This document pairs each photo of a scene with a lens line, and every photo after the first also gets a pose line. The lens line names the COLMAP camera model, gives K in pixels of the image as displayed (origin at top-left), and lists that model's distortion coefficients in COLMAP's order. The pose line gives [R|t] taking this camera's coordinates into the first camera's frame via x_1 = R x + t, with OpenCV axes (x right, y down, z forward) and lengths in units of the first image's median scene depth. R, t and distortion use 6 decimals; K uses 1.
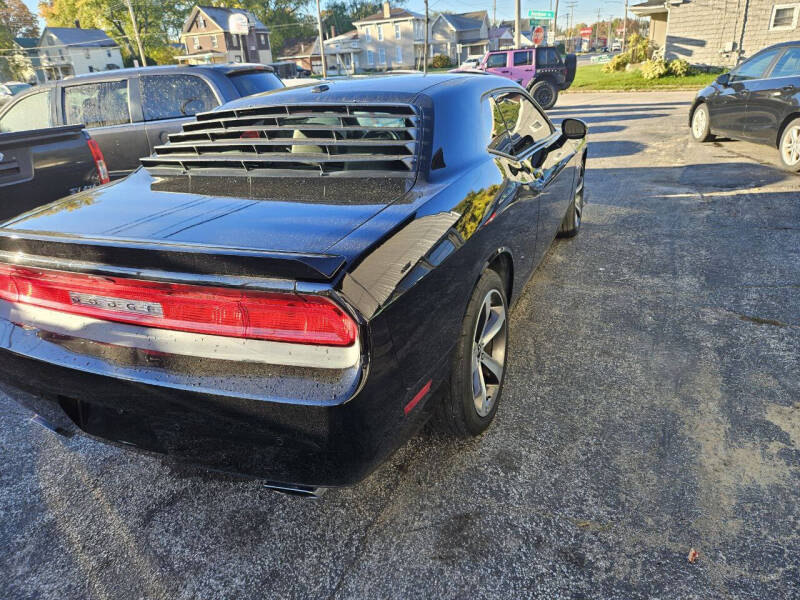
lens RADIAL K [[537.9, 0, 401.7], [0, 537.9, 301.2], [0, 0, 1]] dist [0.061113, -0.052735]
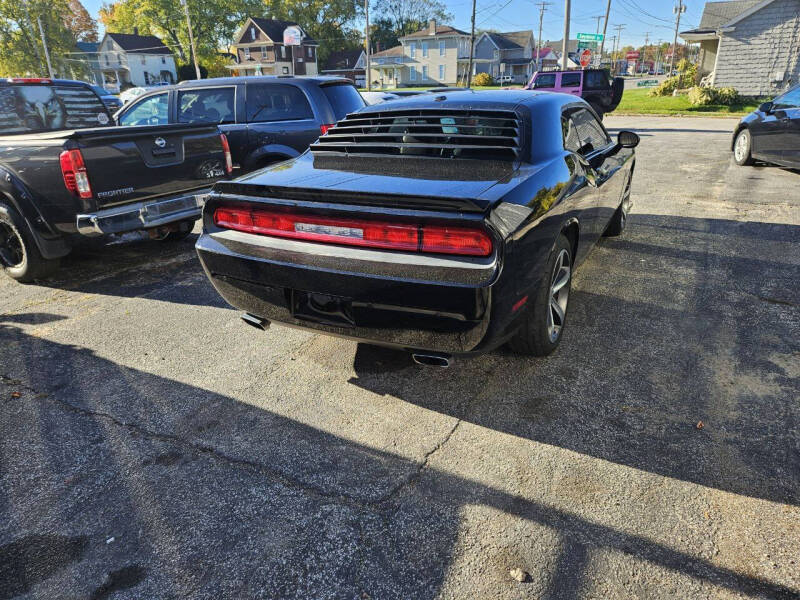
lens RADIAL K [[539.9, 0, 390.5], [0, 539.9, 309.2], [0, 0, 1]] dist [0.057803, -0.048206]
pose [[0.995724, 0.065790, -0.064851, -0.104884], [-0.066639, 0.997716, -0.011013, 0.107358], [0.063979, 0.015287, 0.997834, -0.244299]]
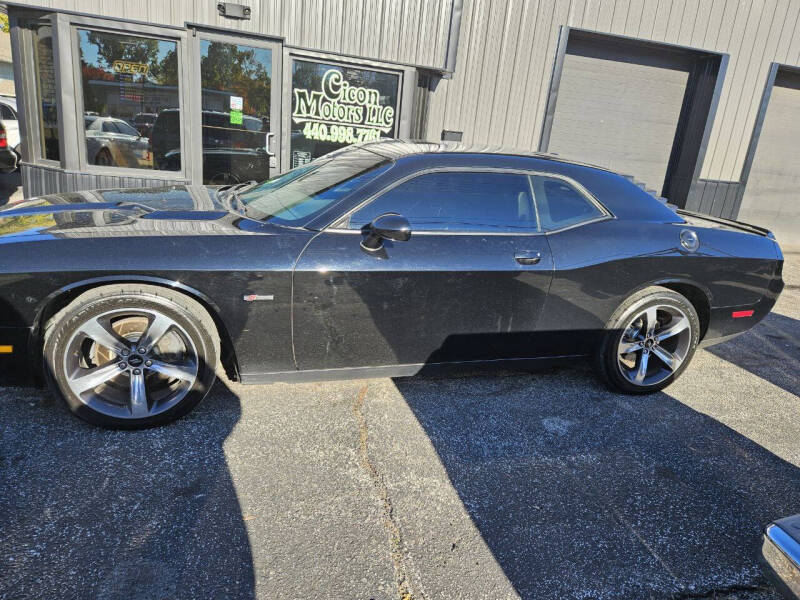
lens RADIAL K [[531.3, 0, 410.4], [0, 531.3, 300.6], [0, 0, 1]] dist [0.066752, -0.055905]
pose [[-0.665216, -0.214972, 0.715035, -0.721192], [0.248156, 0.839562, 0.483275, -0.608152], [-0.704207, 0.498922, -0.505143, 1.559986]]
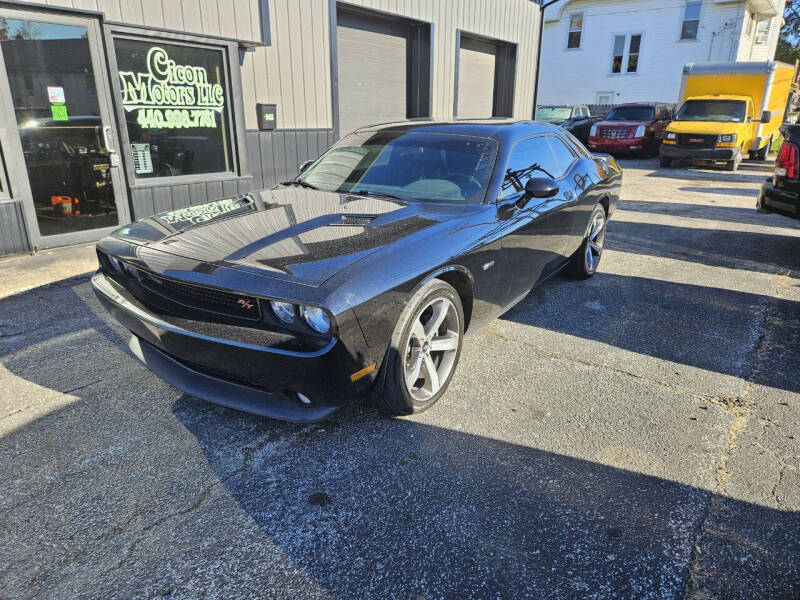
lens RADIAL K [[537.9, 0, 394.6], [0, 537.9, 292.8], [0, 0, 1]] dist [0.061113, -0.052735]
pose [[-0.980332, 0.002603, 0.197336, -0.124216], [0.132461, 0.749902, 0.648152, -0.862078], [-0.146295, 0.661543, -0.735499, 2.020355]]
